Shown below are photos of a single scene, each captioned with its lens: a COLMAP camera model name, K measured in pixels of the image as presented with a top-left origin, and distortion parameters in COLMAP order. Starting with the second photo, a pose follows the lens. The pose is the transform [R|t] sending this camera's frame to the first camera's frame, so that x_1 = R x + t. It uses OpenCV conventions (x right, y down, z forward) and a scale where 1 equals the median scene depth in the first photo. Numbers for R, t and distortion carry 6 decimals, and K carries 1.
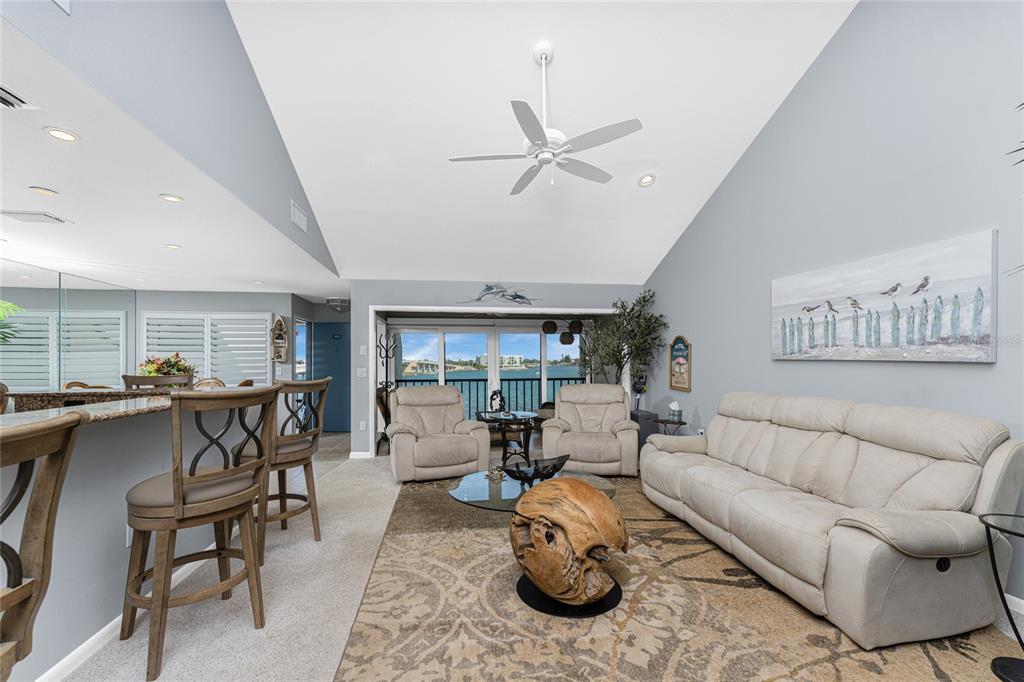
lens RADIAL K [[416.5, 0, 507.9], [0, 416.5, 357.5], [0, 0, 1]] dist [0.000874, 0.000148]
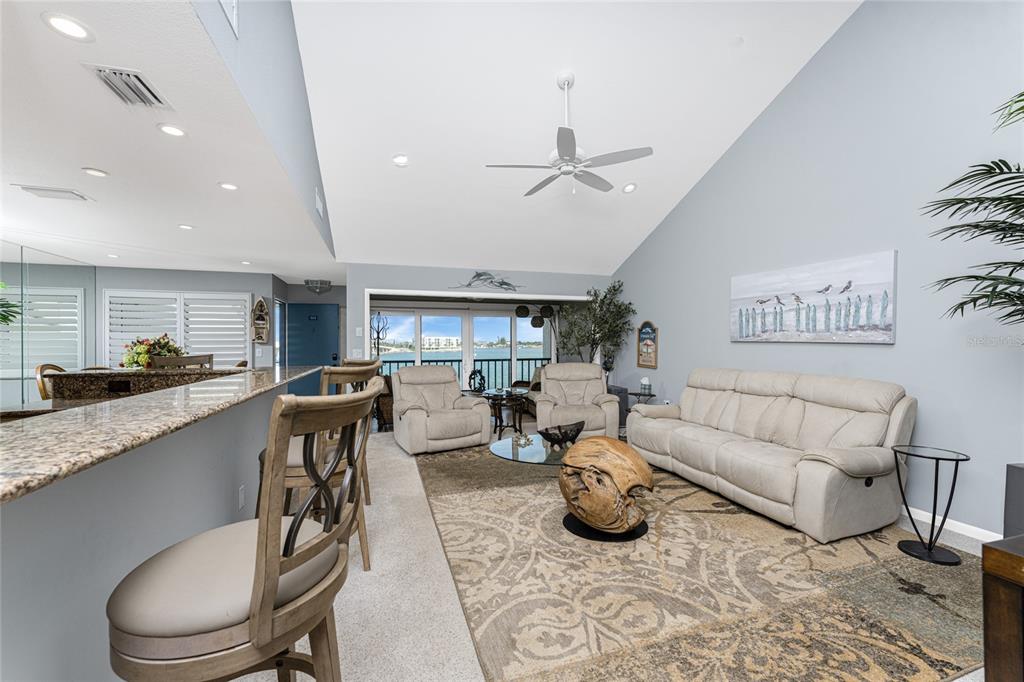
lens RADIAL K [[411.4, 0, 509.8], [0, 411.4, 345.0], [0, 0, 1]] dist [-0.000090, -0.000002]
pose [[0.987127, 0.000422, 0.159940, -0.267011], [-0.002575, 0.999909, 0.013256, 0.001060], [-0.159920, -0.013497, 0.987038, -0.133427]]
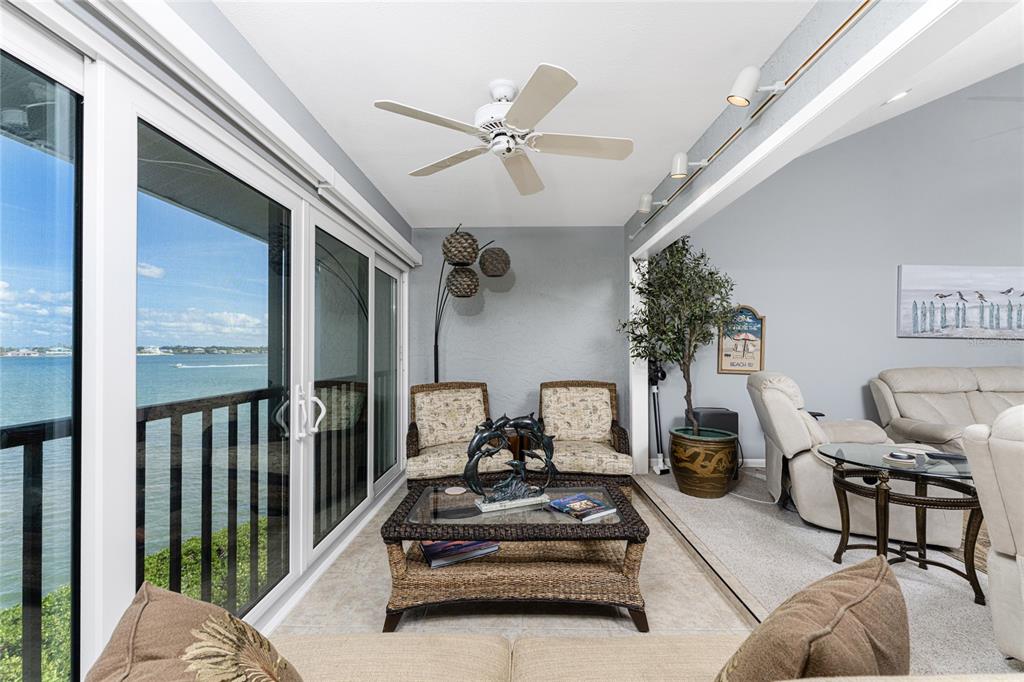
lens RADIAL K [[411.4, 0, 509.8], [0, 411.4, 345.0], [0, 0, 1]] dist [-0.000090, -0.000002]
pose [[0.165215, 0.011050, 0.986196, -0.766980], [-0.014698, 0.999854, -0.008741, 0.064544], [-0.986148, -0.013051, 0.165353, 2.317185]]
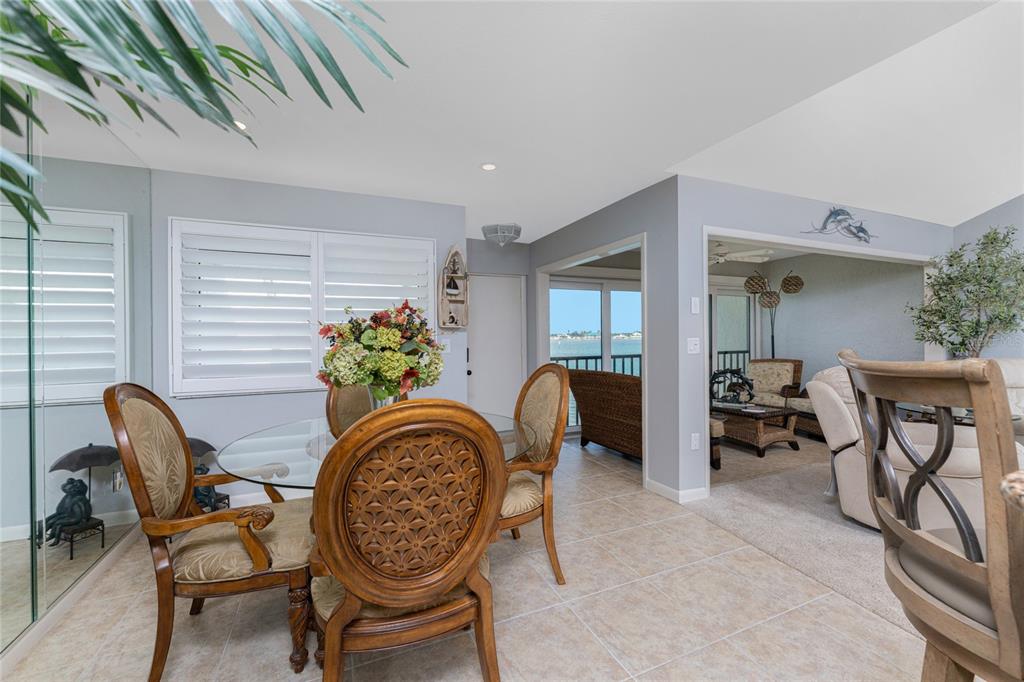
lens RADIAL K [[411.4, 0, 509.8], [0, 411.4, 345.0], [0, 0, 1]] dist [-0.000090, -0.000002]
pose [[0.958911, -0.012882, 0.283414, -1.446647], [0.009677, 0.999872, 0.012703, 0.062592], [-0.283541, -0.009438, 0.958914, 1.004590]]
